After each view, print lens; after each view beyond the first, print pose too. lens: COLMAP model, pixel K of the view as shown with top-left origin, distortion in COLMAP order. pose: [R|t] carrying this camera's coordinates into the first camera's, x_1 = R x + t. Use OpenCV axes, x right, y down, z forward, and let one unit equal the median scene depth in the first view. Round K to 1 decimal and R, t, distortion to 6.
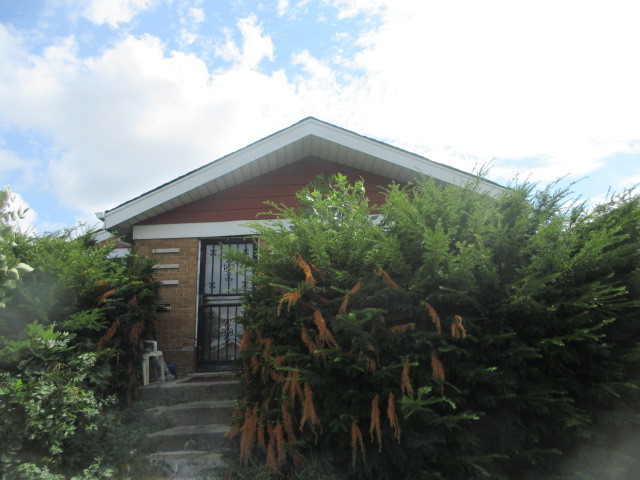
lens RADIAL K [[483.2, 0, 320.0], [0, 483.2, 240.0], [0, 0, 1]] dist [0.014052, -0.000277]
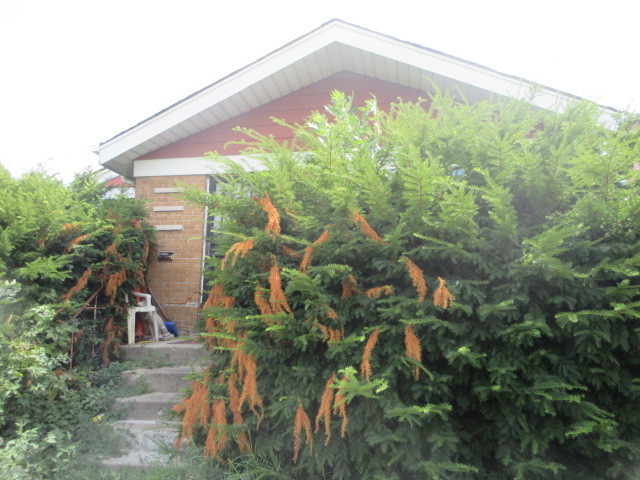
lens RADIAL K [[574.5, 0, 320.0], [0, 574.5, 240.0], [0, 0, 1]] dist [0.005010, -0.004808]
pose [[0.982691, 0.021890, -0.183954, 0.203518], [-0.002702, 0.994582, 0.103921, 0.005831], [0.185232, -0.101625, 0.977426, 0.086157]]
